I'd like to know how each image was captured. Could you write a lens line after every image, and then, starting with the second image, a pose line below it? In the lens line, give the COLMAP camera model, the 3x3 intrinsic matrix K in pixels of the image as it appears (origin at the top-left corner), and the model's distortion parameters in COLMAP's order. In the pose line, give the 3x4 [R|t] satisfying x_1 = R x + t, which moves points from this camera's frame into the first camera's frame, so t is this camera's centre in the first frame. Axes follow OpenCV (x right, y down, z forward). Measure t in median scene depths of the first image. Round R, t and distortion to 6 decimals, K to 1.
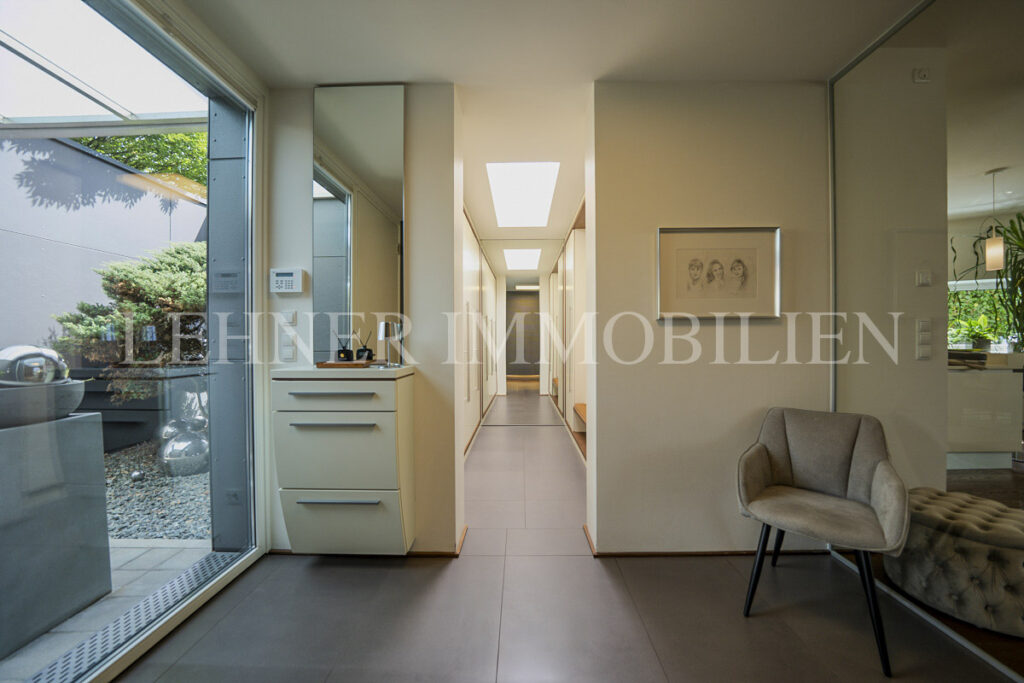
lens RADIAL K [[352.2, 0, 516.3], [0, 352.2, 336.1], [0, 0, 1]] dist [-0.016239, 0.000143]
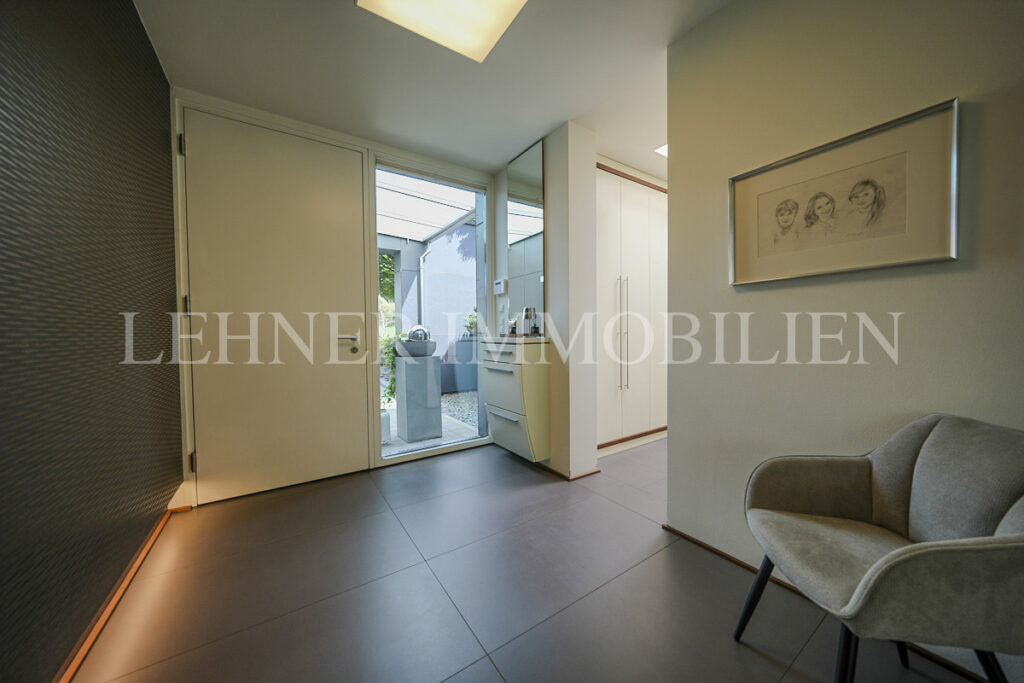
lens RADIAL K [[352.2, 0, 516.3], [0, 352.2, 336.1], [0, 0, 1]] dist [-0.016239, 0.000143]
pose [[0.564600, 0.005808, -0.825344, 0.802531], [0.018278, 0.999642, 0.019538, 0.047957], [0.825162, -0.026117, 0.564291, 0.089340]]
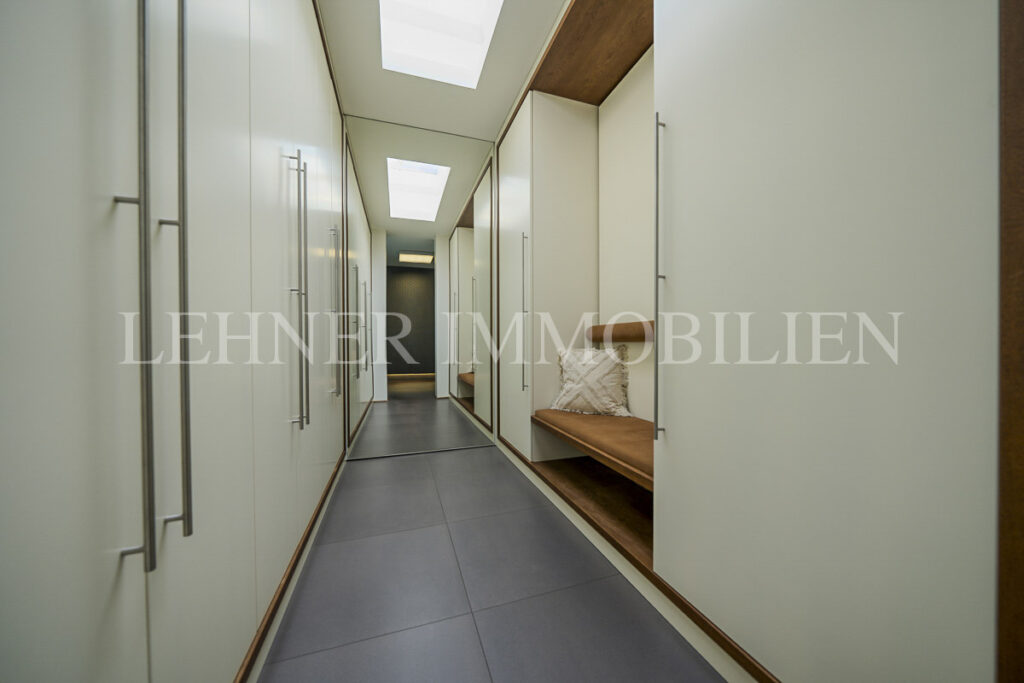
lens RADIAL K [[352.2, 0, 516.3], [0, 352.2, 336.1], [0, 0, 1]] dist [-0.016239, 0.000143]
pose [[0.942990, -0.001946, 0.332815, -0.088894], [0.002899, 0.999993, -0.002368, 0.177959], [-0.332808, 0.003198, 0.942989, 1.136399]]
